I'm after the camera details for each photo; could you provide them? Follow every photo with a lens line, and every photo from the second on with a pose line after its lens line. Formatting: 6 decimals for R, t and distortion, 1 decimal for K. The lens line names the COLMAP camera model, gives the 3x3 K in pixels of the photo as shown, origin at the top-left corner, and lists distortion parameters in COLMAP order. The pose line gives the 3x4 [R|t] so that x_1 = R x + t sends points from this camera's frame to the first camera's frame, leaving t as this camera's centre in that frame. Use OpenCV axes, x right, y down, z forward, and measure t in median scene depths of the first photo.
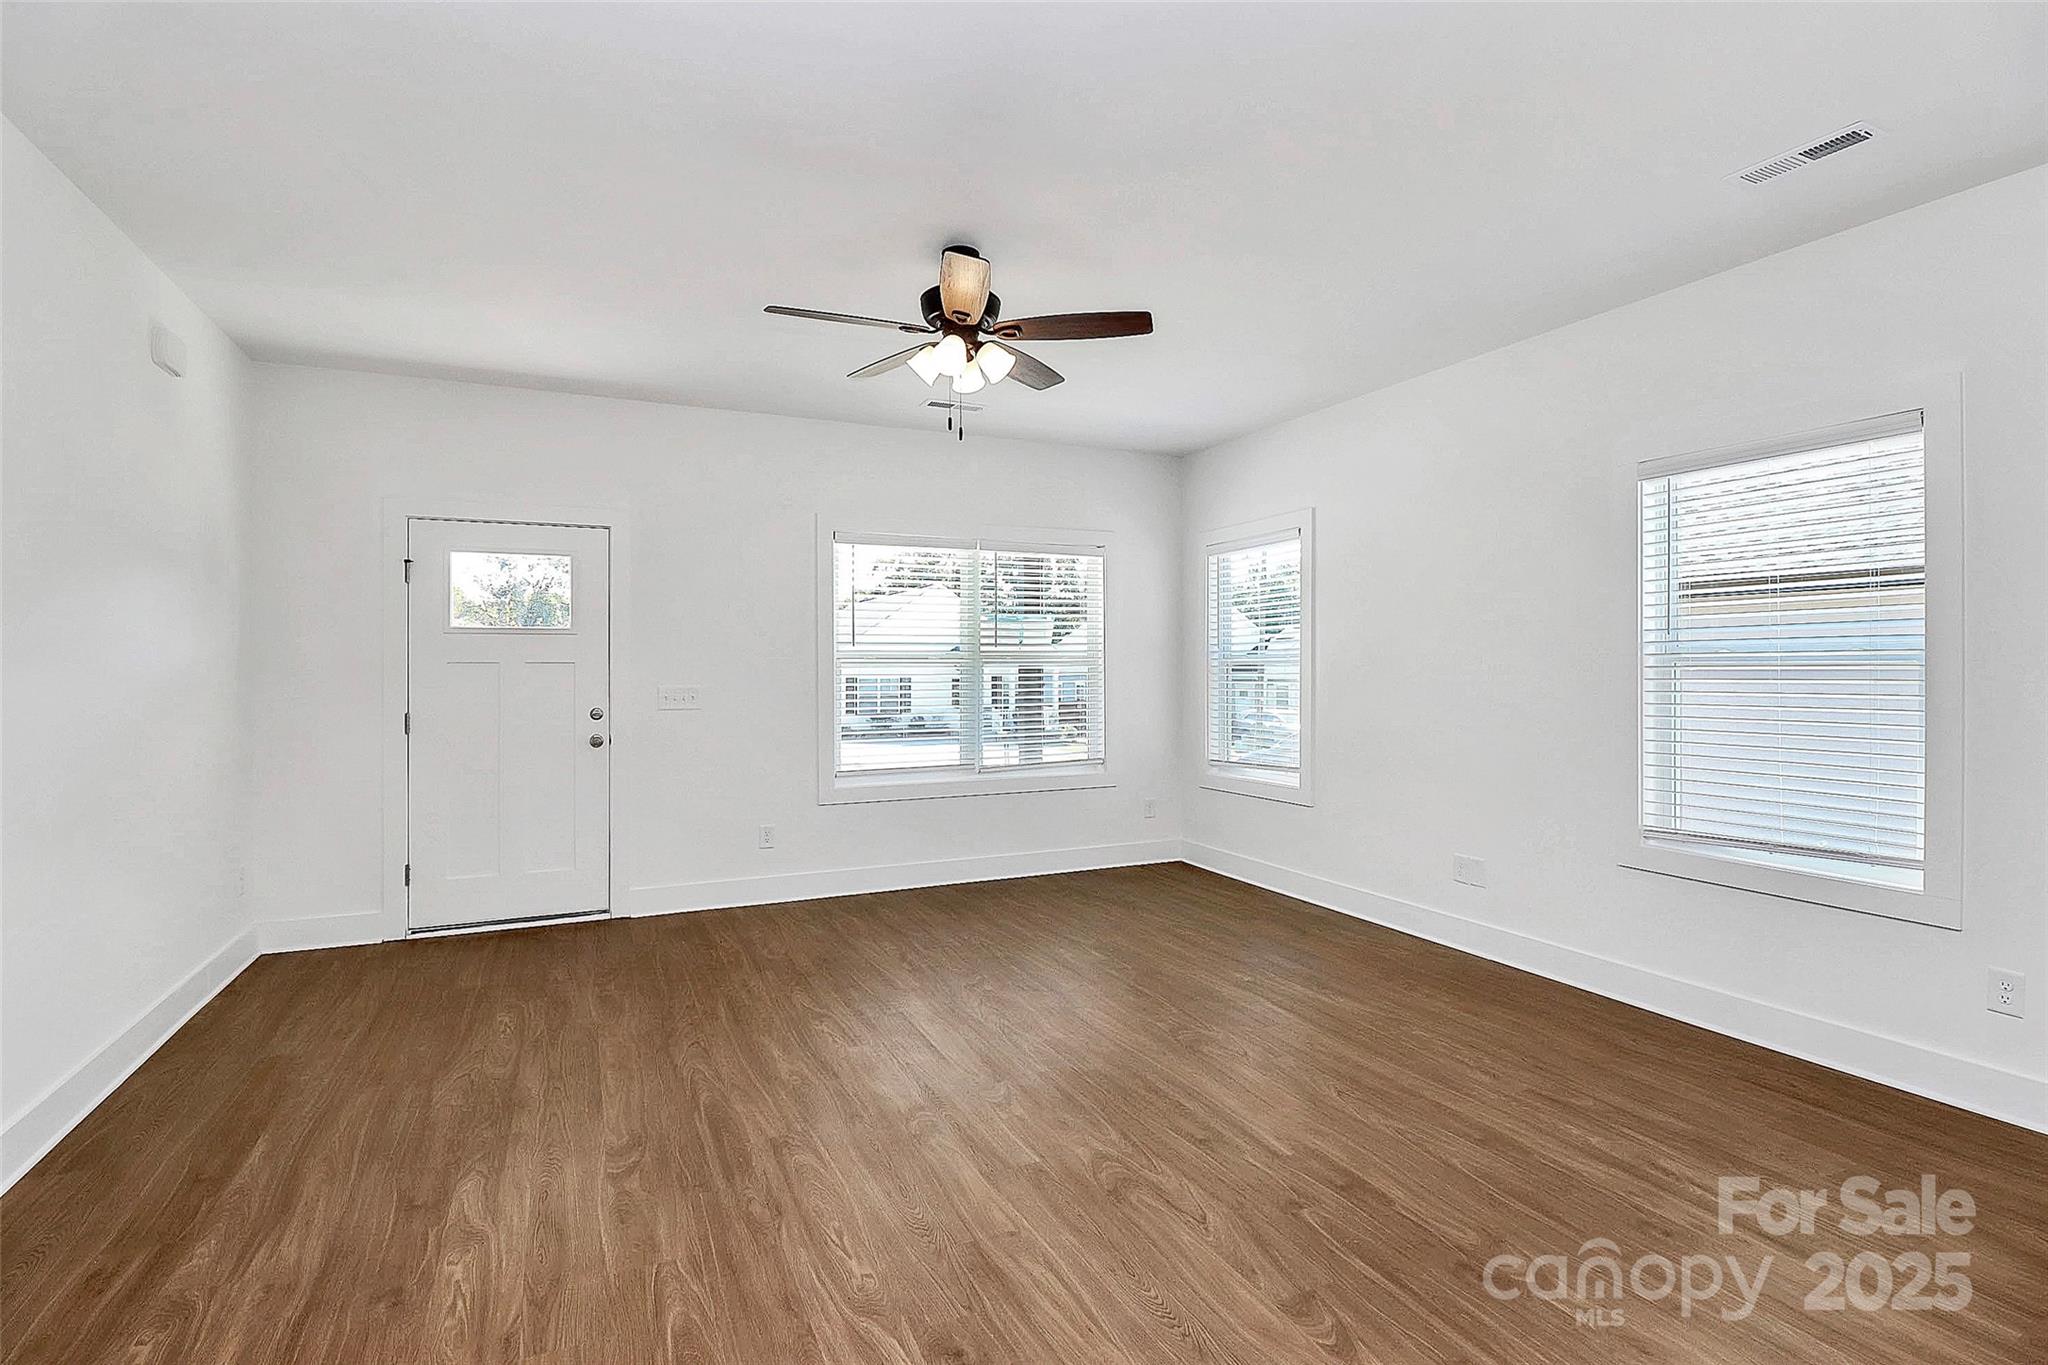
lens RADIAL K [[967.5, 0, 996.1], [0, 967.5, 679.3], [0, 0, 1]] dist [-0.005626, -0.006955]
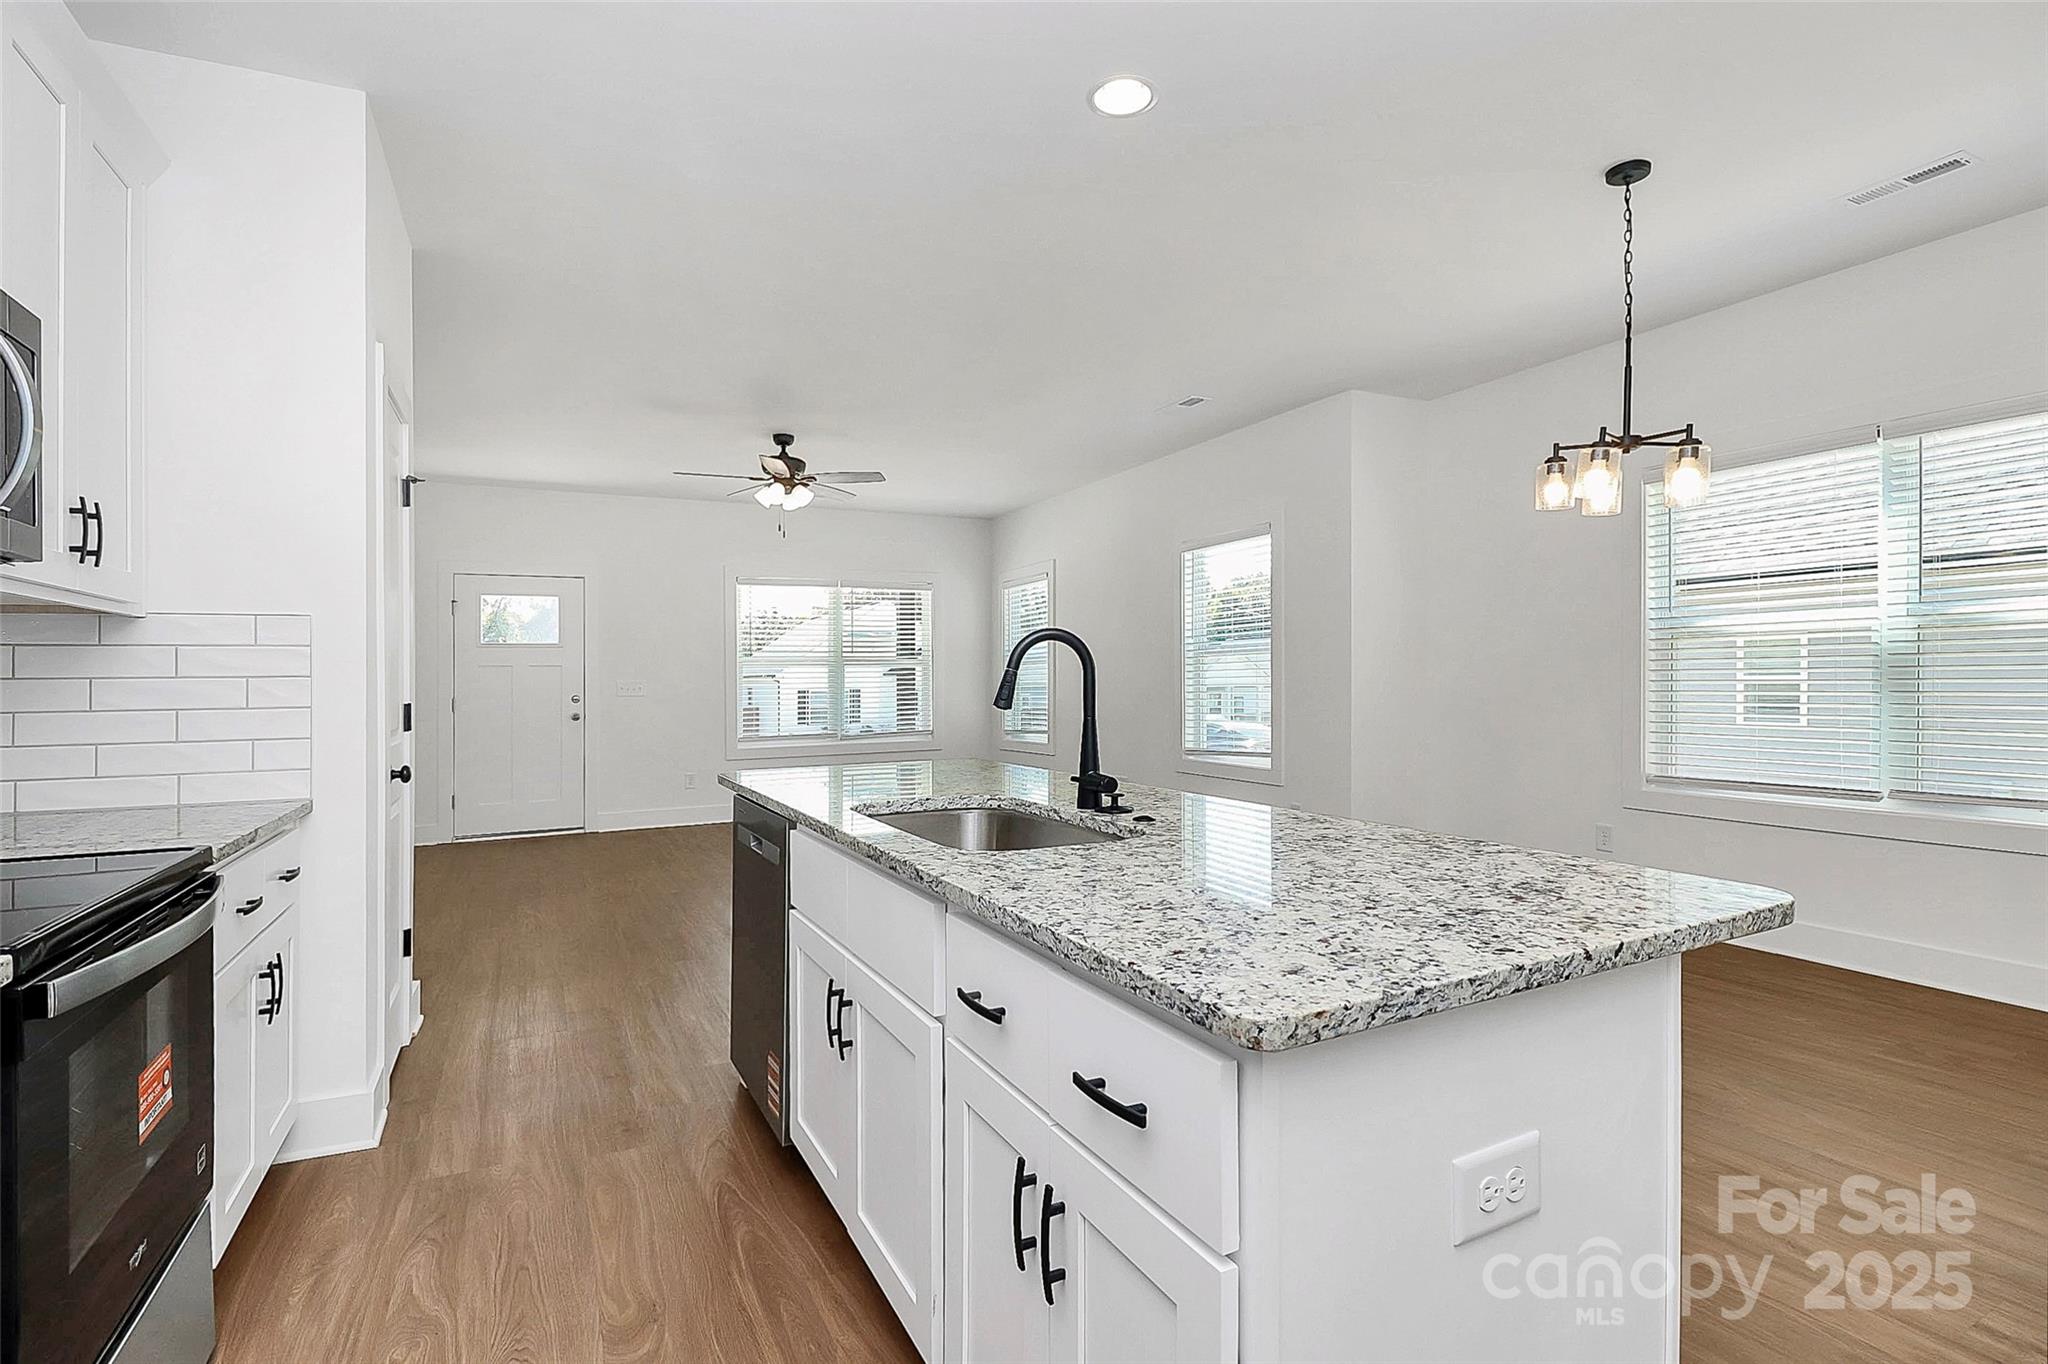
lens RADIAL K [[967.5, 0, 1012.5], [0, 967.5, 667.5], [0, 0, 1]] dist [-0.005626, -0.006955]
pose [[0.998598, -0.011625, 0.051641, 0.227320], [0.012982, 0.999577, -0.026019, 0.040028], [-0.051317, 0.026653, 0.998327, -0.645203]]
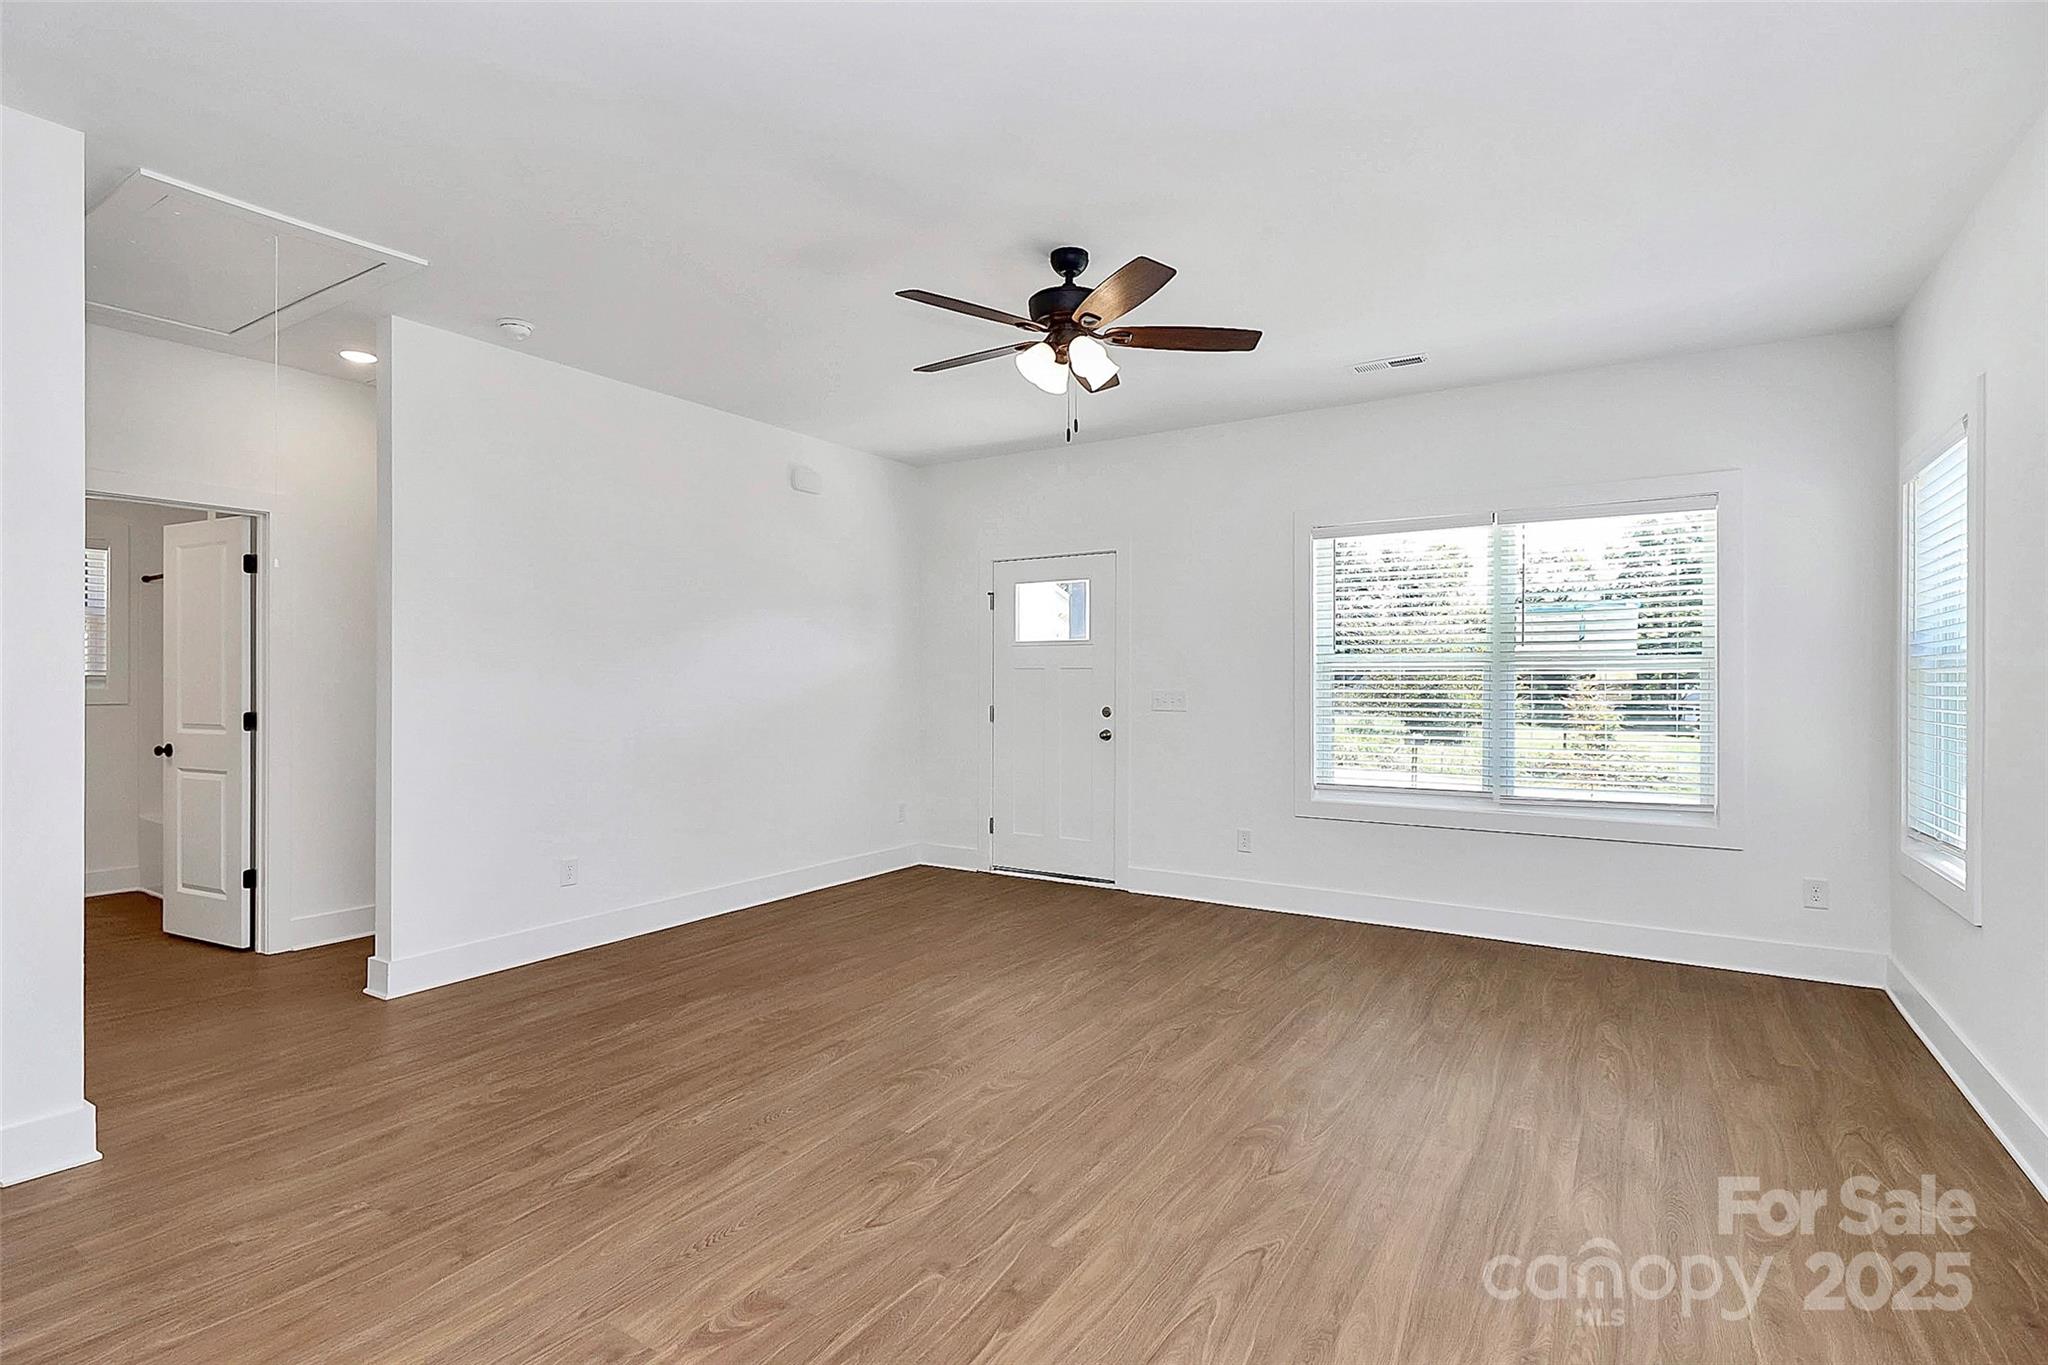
lens RADIAL K [[967.5, 0, 1007.9], [0, 967.5, 682.3], [0, 0, 1]] dist [-0.005626, -0.006955]
pose [[0.543612, 0.005432, -0.839319, 0.583040], [-0.012107, 0.999926, -0.001370, 0.003333], [0.839250, 0.010906, 0.543637, 0.301332]]
